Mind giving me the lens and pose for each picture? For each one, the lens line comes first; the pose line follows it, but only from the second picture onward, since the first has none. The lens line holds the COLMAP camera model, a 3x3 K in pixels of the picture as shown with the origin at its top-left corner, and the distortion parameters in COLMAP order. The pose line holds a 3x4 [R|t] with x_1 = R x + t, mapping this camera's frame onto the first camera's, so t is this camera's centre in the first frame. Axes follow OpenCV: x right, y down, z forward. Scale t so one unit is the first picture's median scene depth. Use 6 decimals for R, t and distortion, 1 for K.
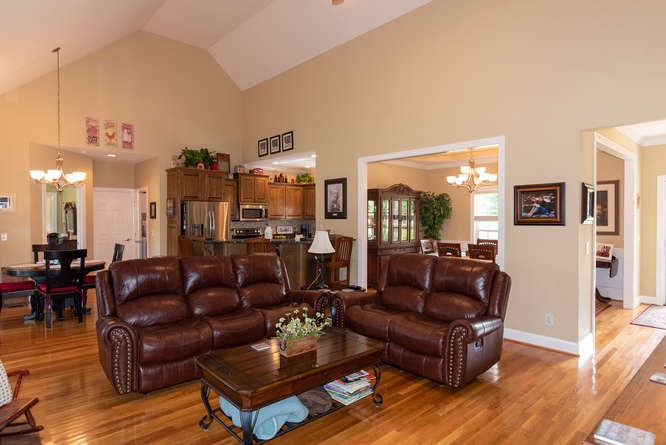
lens RADIAL K [[379.9, 0, 337.7], [0, 379.9, 222.5], [0, 0, 1]] dist [-0.021654, 0.005162]
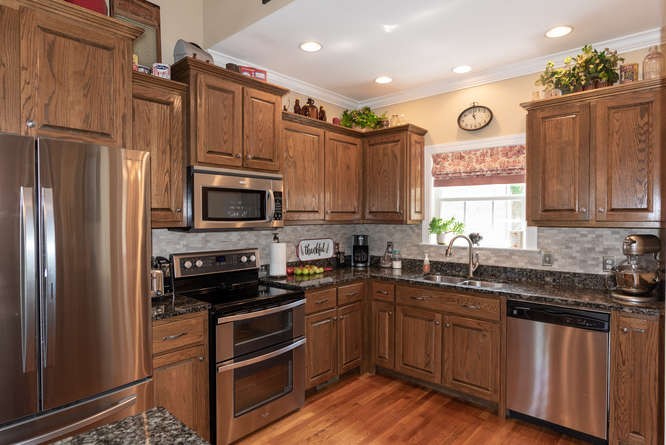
lens RADIAL K [[379.9, 0, 339.4], [0, 379.9, 224.6], [0, 0, 1]] dist [-0.021654, 0.005162]
pose [[0.994113, -0.000536, 0.108348, -0.192922], [-0.000388, 0.999964, 0.008512, -0.010775], [-0.108348, -0.008504, 0.994077, 0.755097]]
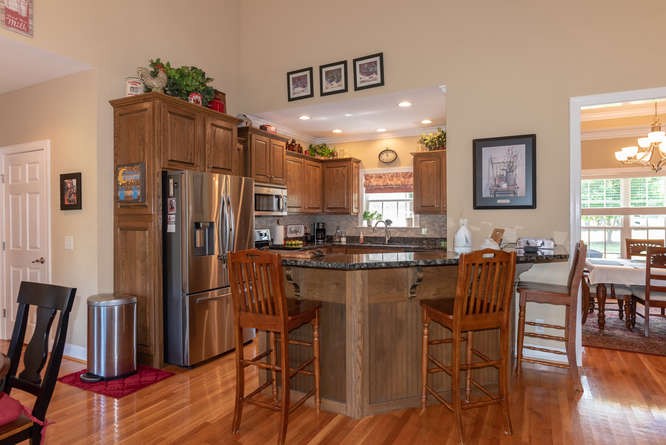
lens RADIAL K [[379.9, 0, 346.4], [0, 379.9, 214.2], [0, 0, 1]] dist [-0.021654, 0.005162]
pose [[0.935191, 0.001110, 0.354142, -0.344585], [0.005478, 0.999830, -0.017599, 0.004515], [-0.354101, 0.018399, 0.935026, 0.476998]]
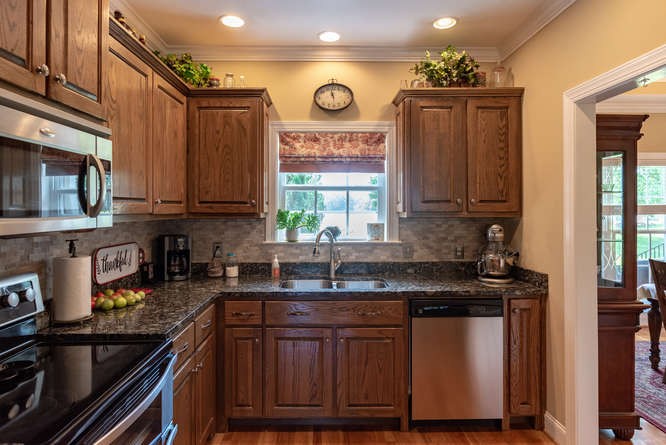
lens RADIAL K [[379.9, 0, 325.7], [0, 379.9, 208.9], [0, 0, 1]] dist [-0.021654, 0.005162]
pose [[0.661631, 0.000329, 0.749830, -0.281043], [0.010998, 0.999888, -0.010143, -0.011650], [-0.749749, 0.014958, 0.661553, 0.917127]]
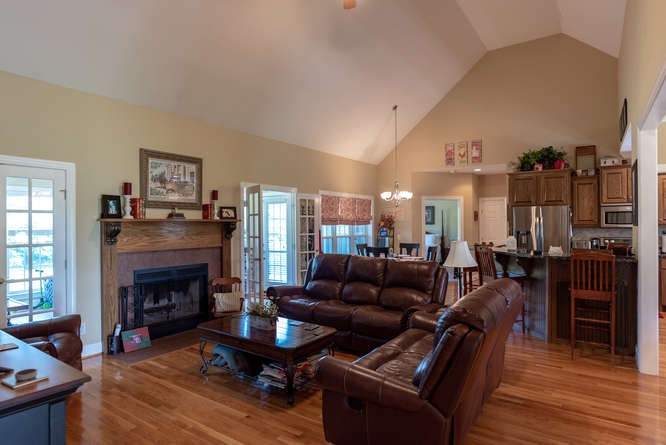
lens RADIAL K [[379.9, 0, 326.6], [0, 379.9, 222.9], [0, 0, 1]] dist [-0.021654, 0.005162]
pose [[0.200891, -0.004578, -0.979603, 0.423541], [-0.004632, 0.999973, -0.005623, -0.006609], [0.979603, 0.005667, 0.200865, 0.304725]]
